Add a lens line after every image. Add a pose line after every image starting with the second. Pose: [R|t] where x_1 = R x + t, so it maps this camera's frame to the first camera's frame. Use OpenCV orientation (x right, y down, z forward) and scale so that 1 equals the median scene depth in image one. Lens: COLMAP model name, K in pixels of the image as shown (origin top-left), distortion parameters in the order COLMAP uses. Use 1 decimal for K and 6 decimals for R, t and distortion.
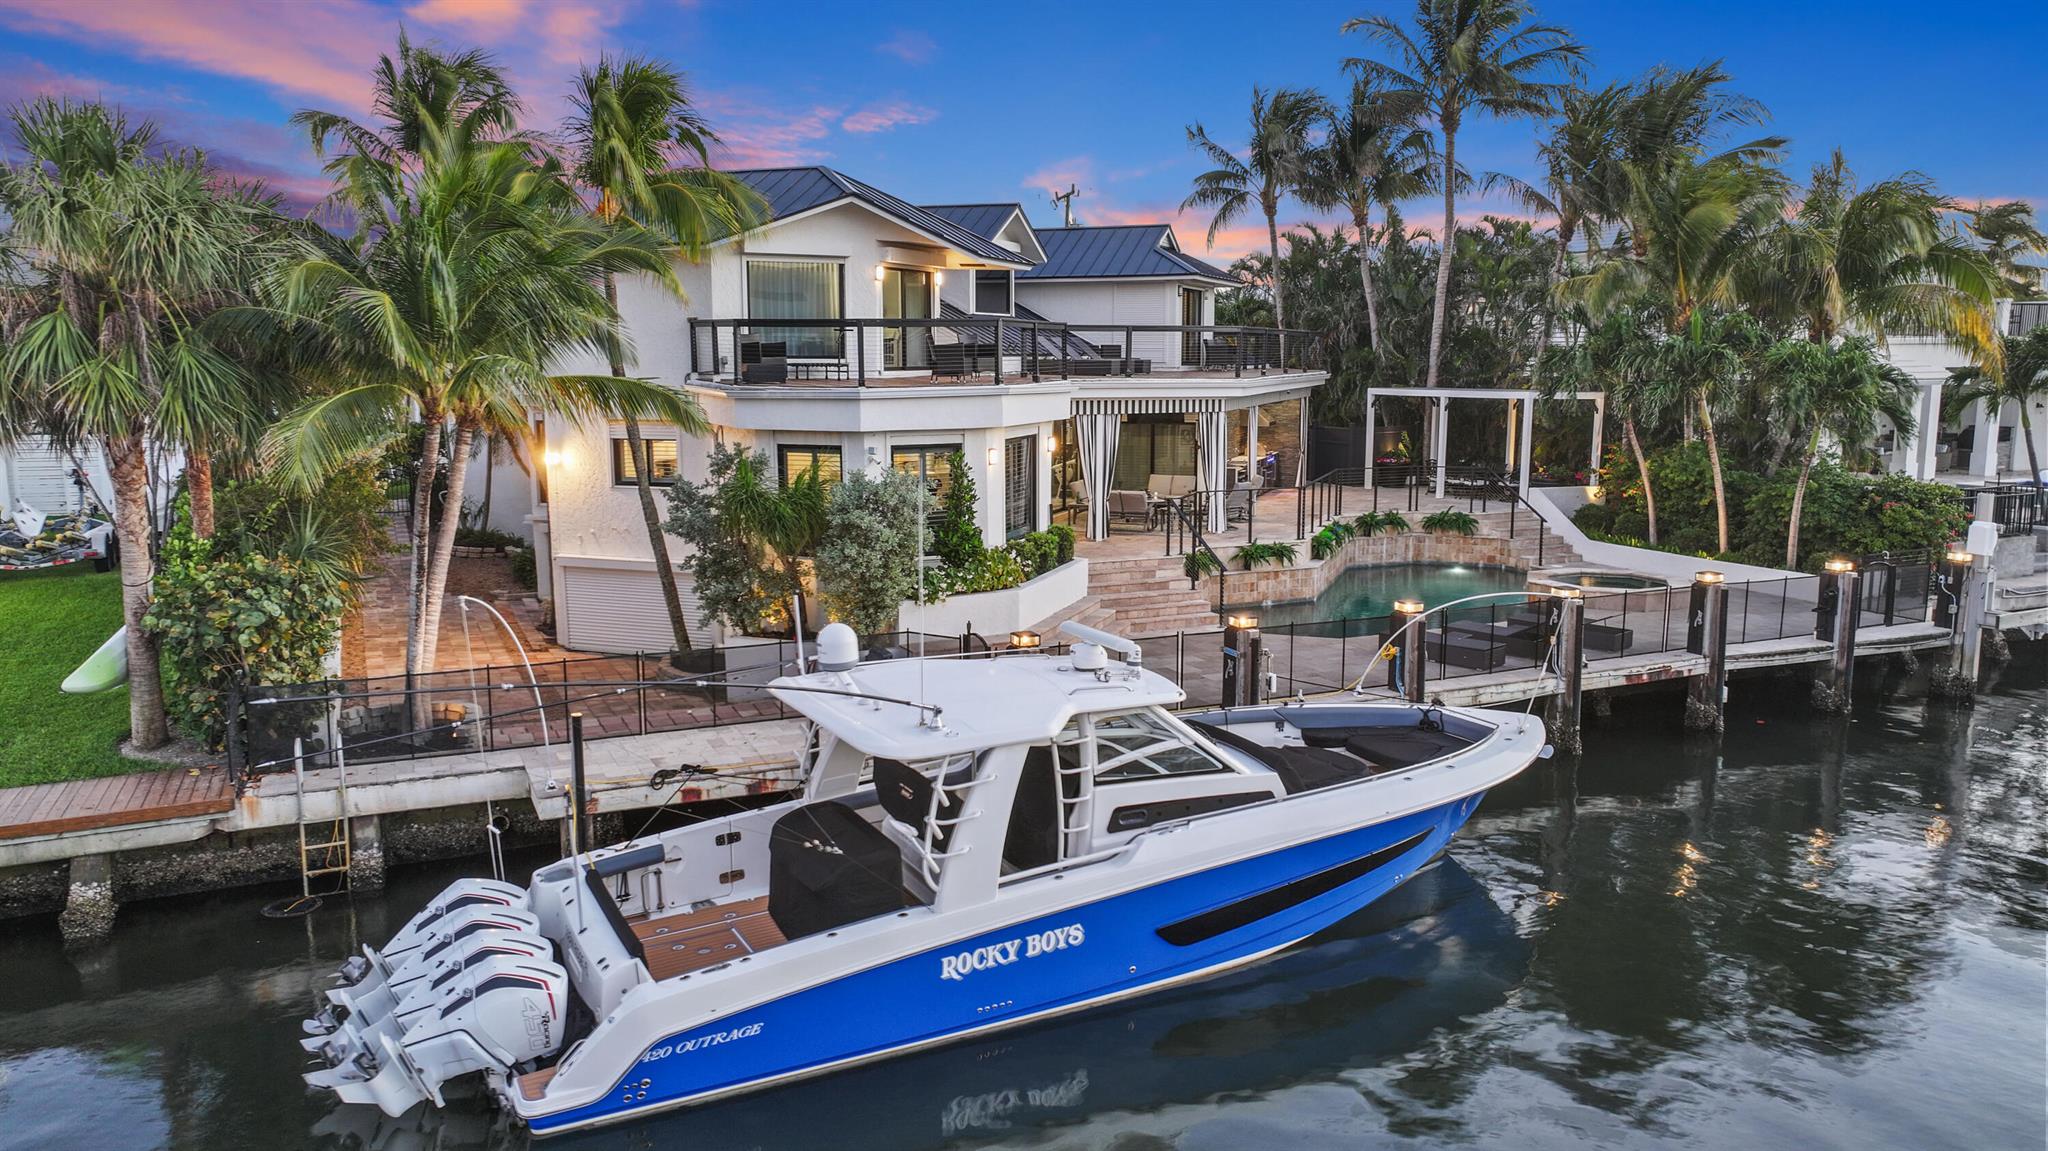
lens RADIAL K [[1452.9, 0, 1073.7], [0, 1452.9, 570.1], [0, 0, 1]] dist [0.070070, 0.000659]
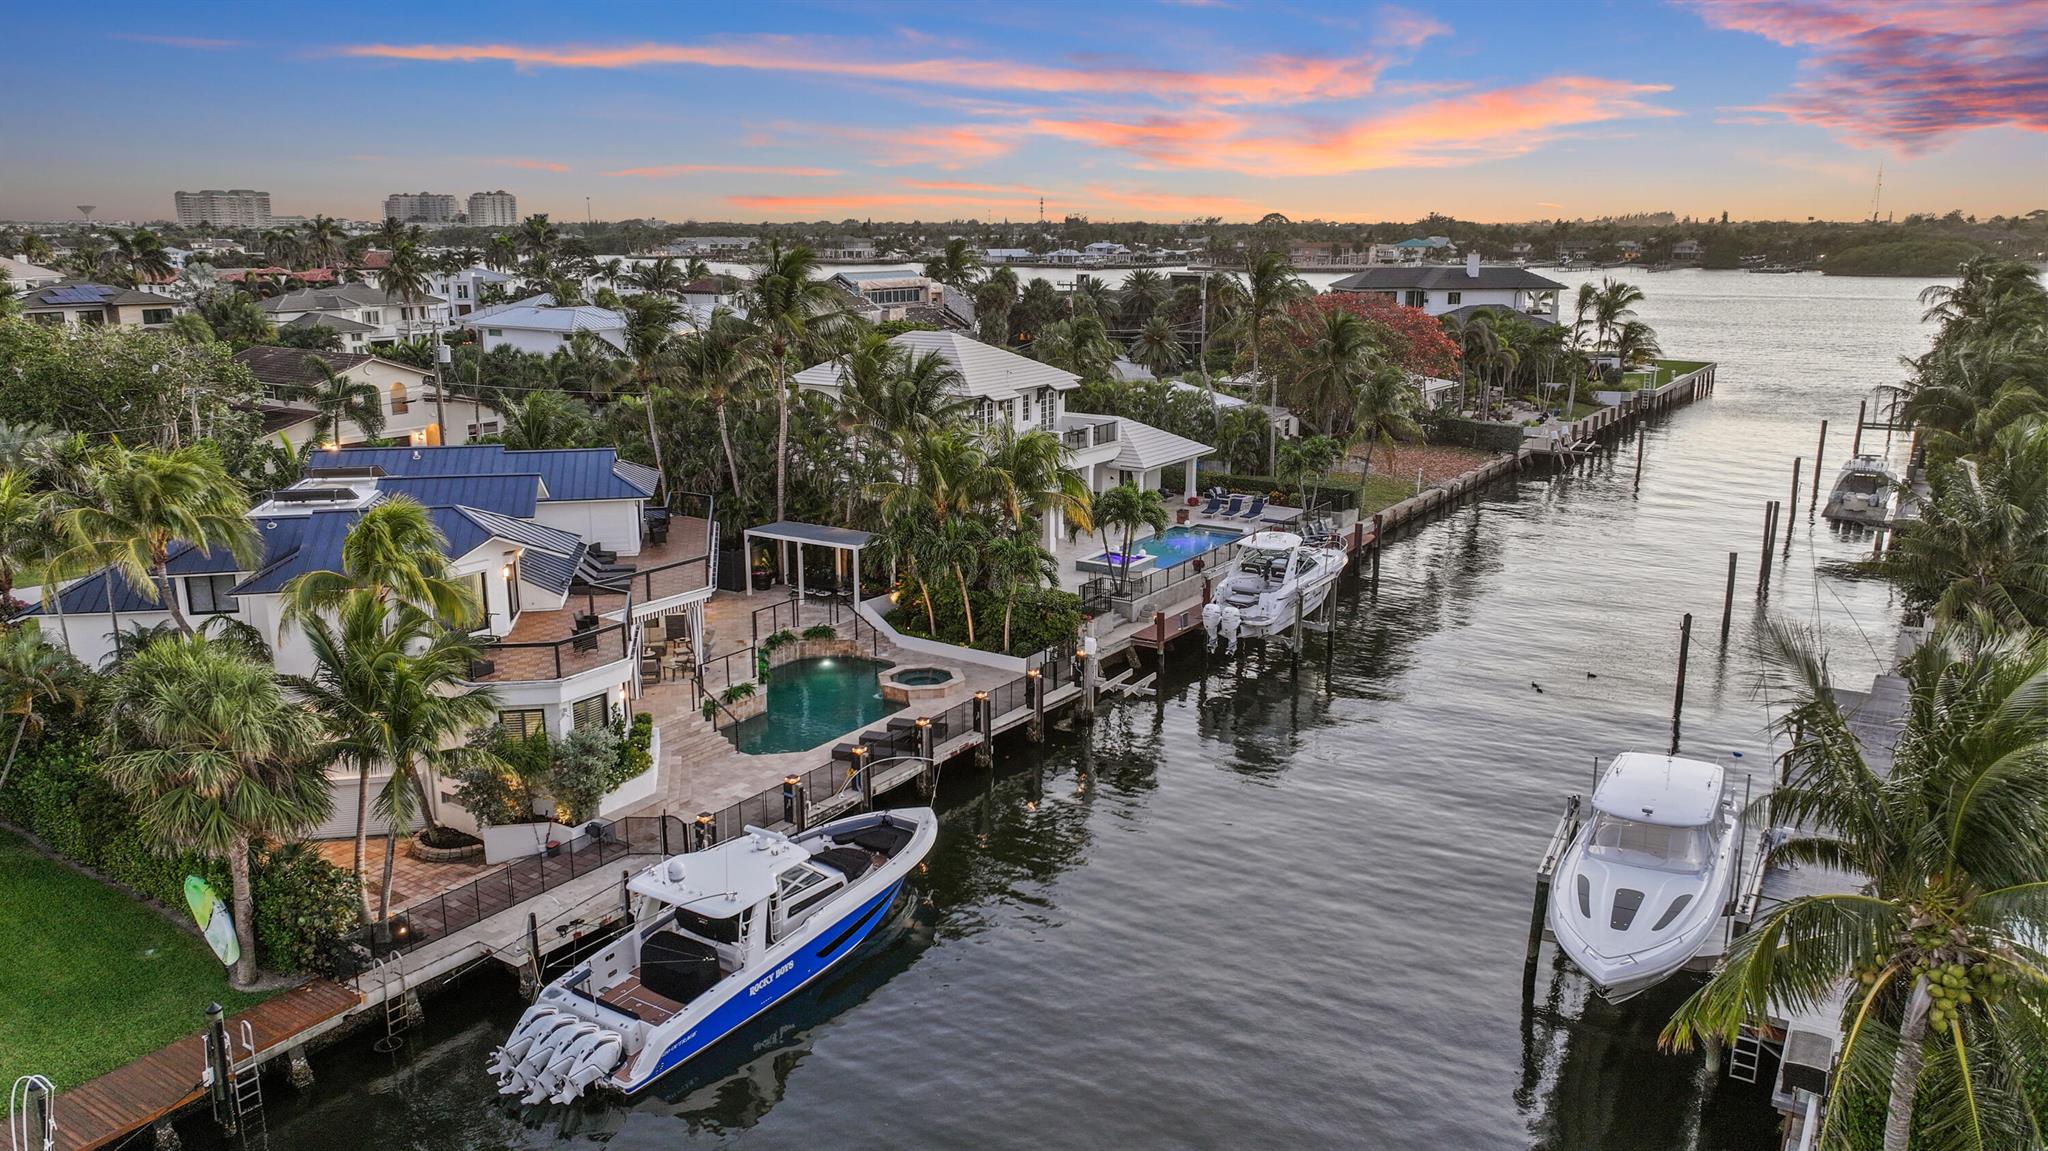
lens RADIAL K [[1426.5, 0, 1014.3], [0, 1426.5, 576.2], [0, 0, 1]] dist [-0.001514, 0.001343]
pose [[0.876921, -0.123234, 0.464568, -0.373972], [0.082853, 0.990860, 0.106449, -0.327566], [-0.473440, -0.054857, 0.879116, -0.654717]]
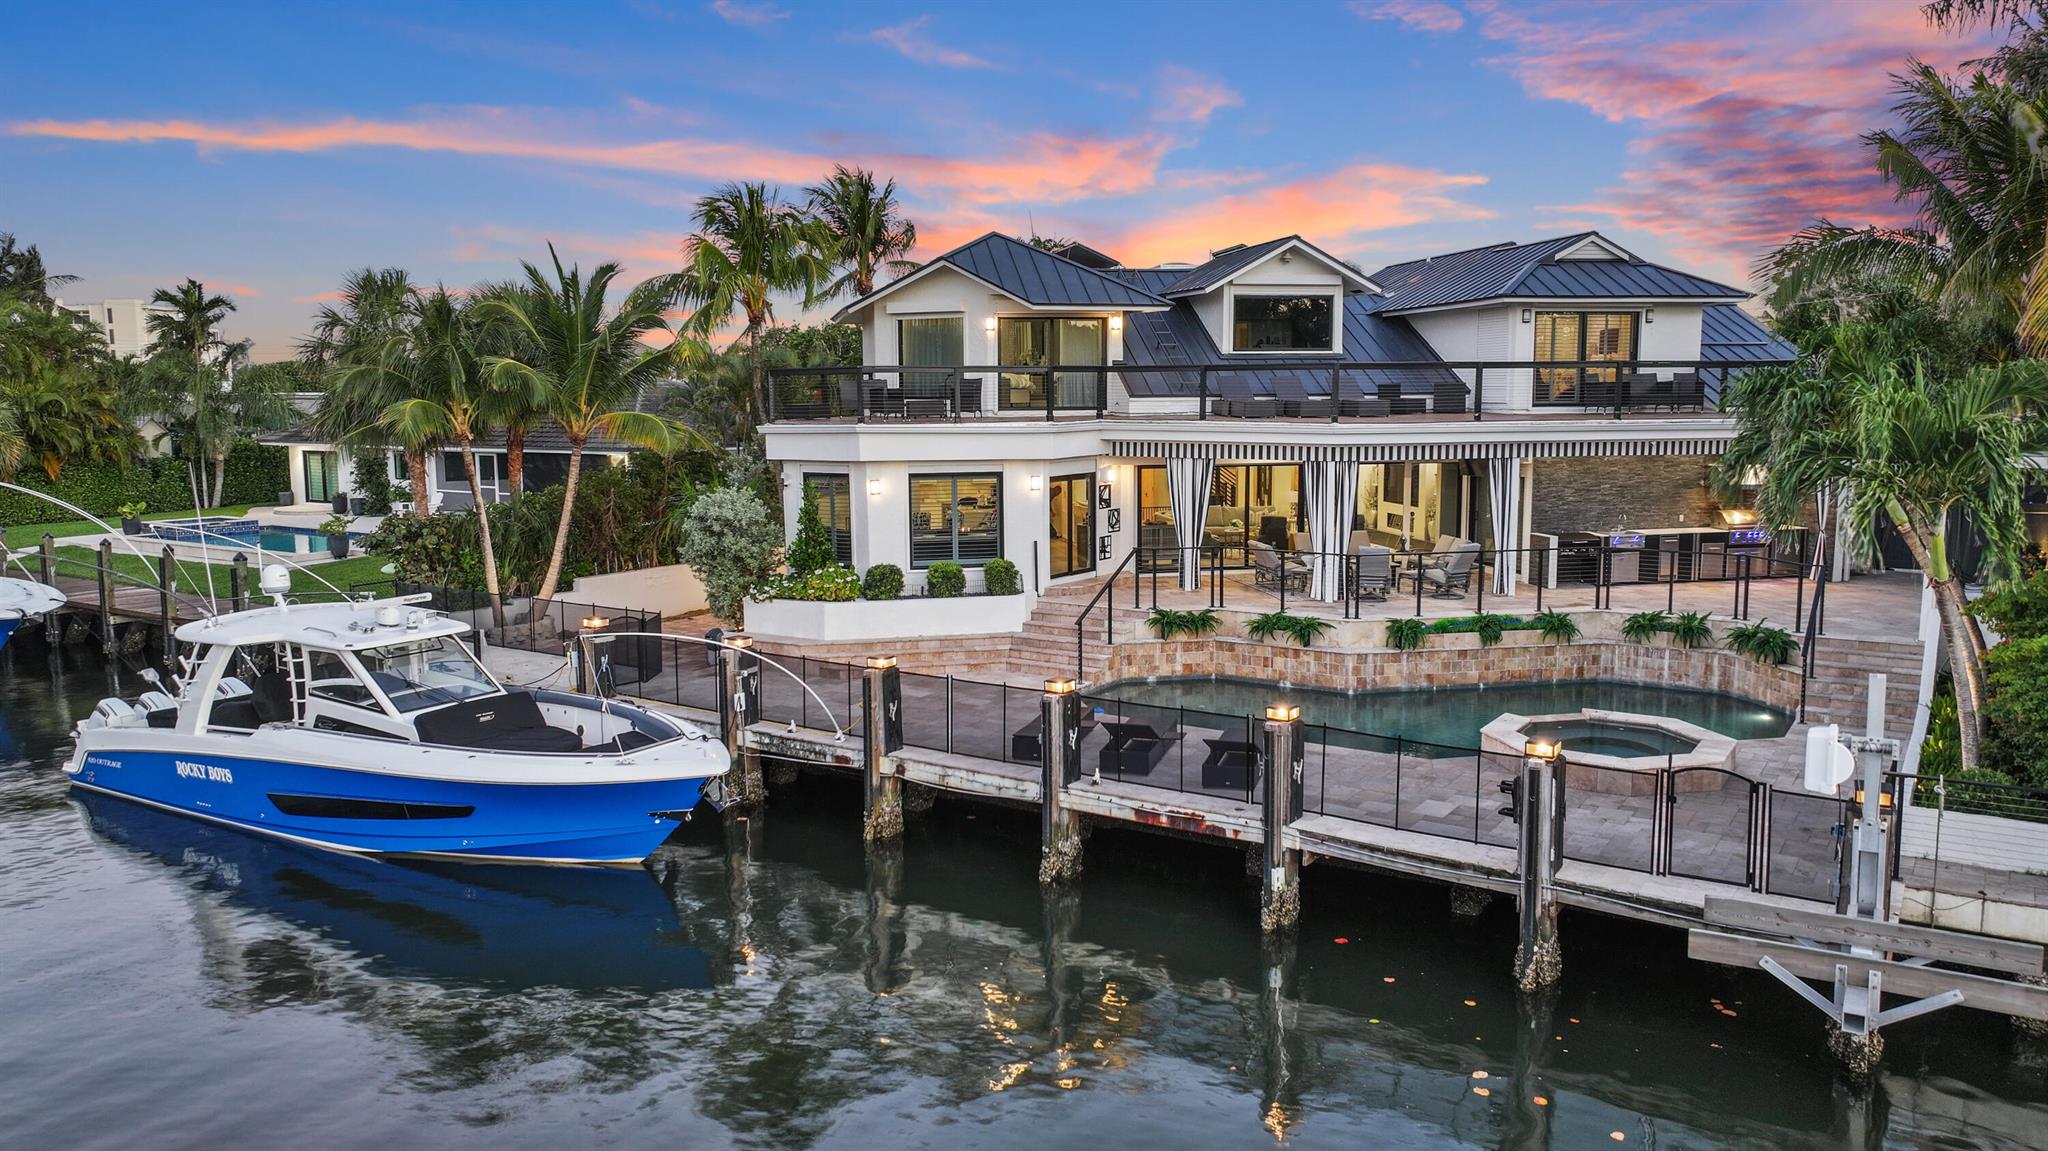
lens RADIAL K [[1426.5, 0, 1014.3], [0, 1426.5, 576.2], [0, 0, 1]] dist [-0.001514, 0.001343]
pose [[0.474903, 0.100384, -0.874294, 0.879504], [-0.123648, 0.991229, 0.046646, -0.066831], [0.871308, 0.085952, 0.483150, 0.517550]]
